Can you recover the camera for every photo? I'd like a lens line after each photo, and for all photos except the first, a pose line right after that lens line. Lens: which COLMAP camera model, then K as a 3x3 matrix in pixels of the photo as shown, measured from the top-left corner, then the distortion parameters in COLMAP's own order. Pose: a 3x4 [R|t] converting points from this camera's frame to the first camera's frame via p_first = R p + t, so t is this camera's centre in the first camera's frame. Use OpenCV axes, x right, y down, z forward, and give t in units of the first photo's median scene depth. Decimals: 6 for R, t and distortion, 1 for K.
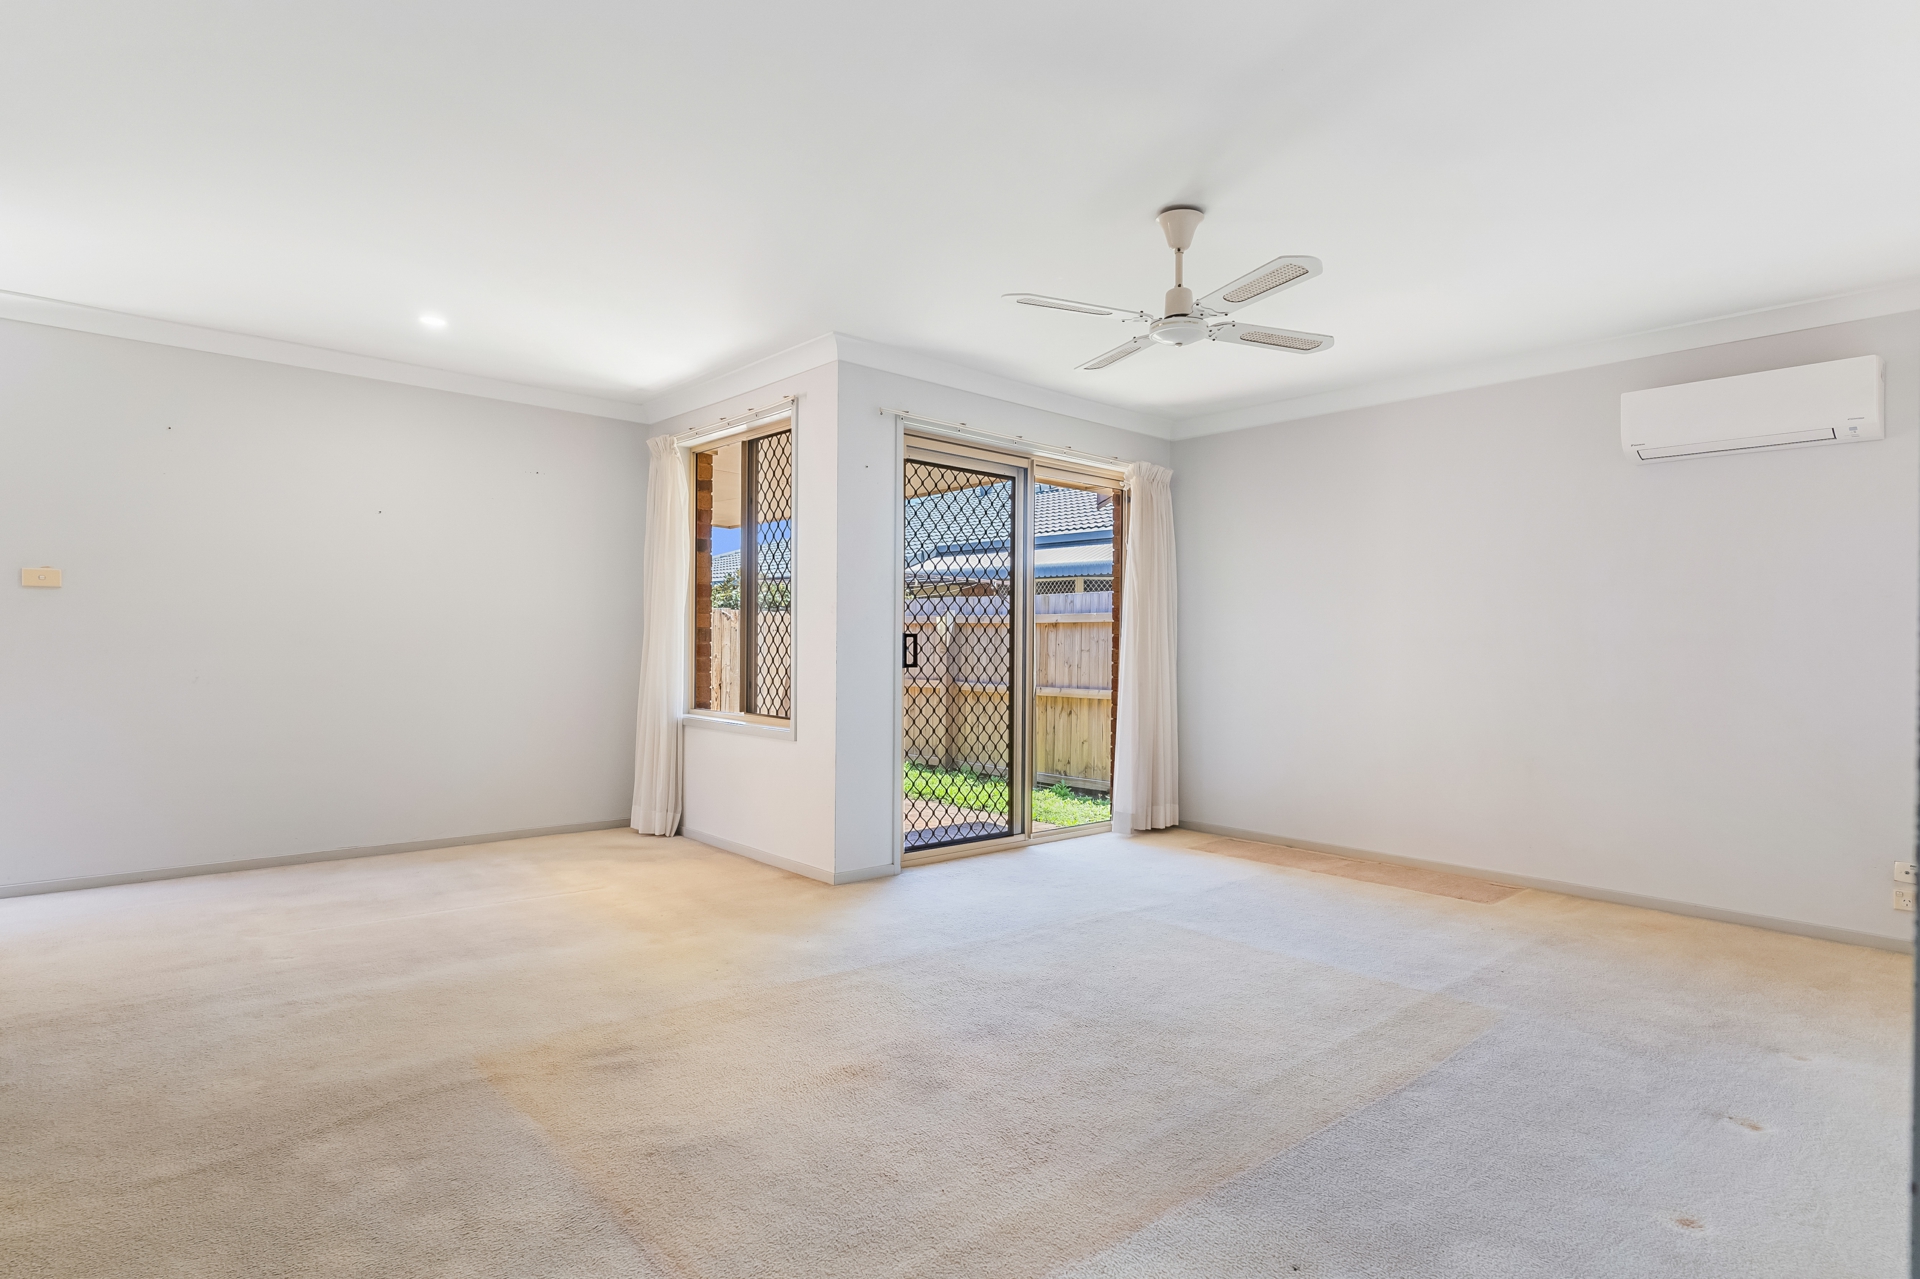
lens RADIAL K [[1020.1, 0, 960.5], [0, 1020.1, 641.3], [0, 0, 1]] dist [0.004637, 0.000326]
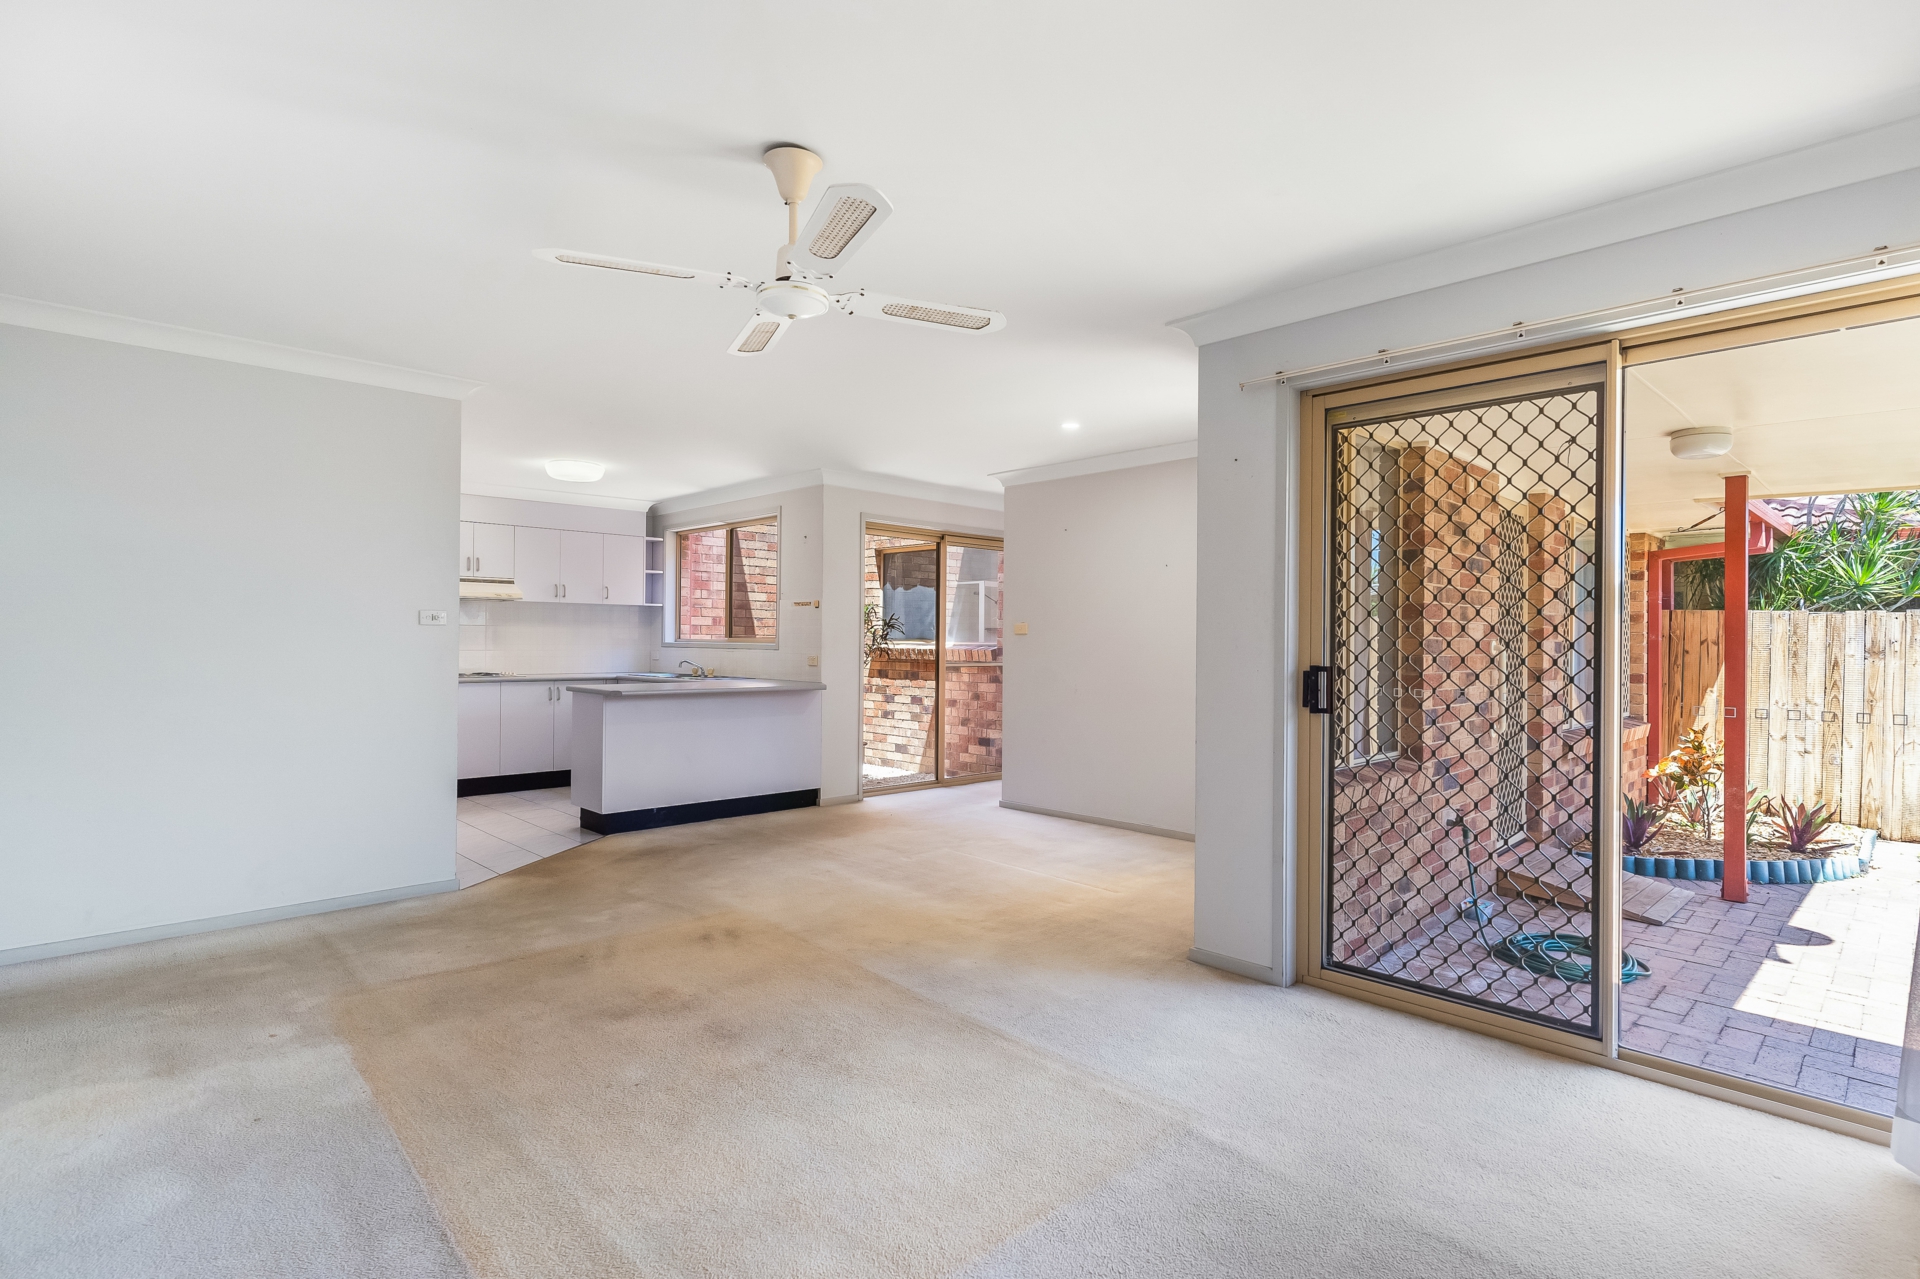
lens RADIAL K [[967.7, 0, 962.7], [0, 967.7, 639.8], [0, 0, 1]] dist [-0.002354, -0.000252]
pose [[0.012964, -0.010360, -0.999862, 0.964780], [0.001593, 0.999945, -0.010340, -0.030518], [0.999915, -0.001459, 0.012980, 1.111393]]
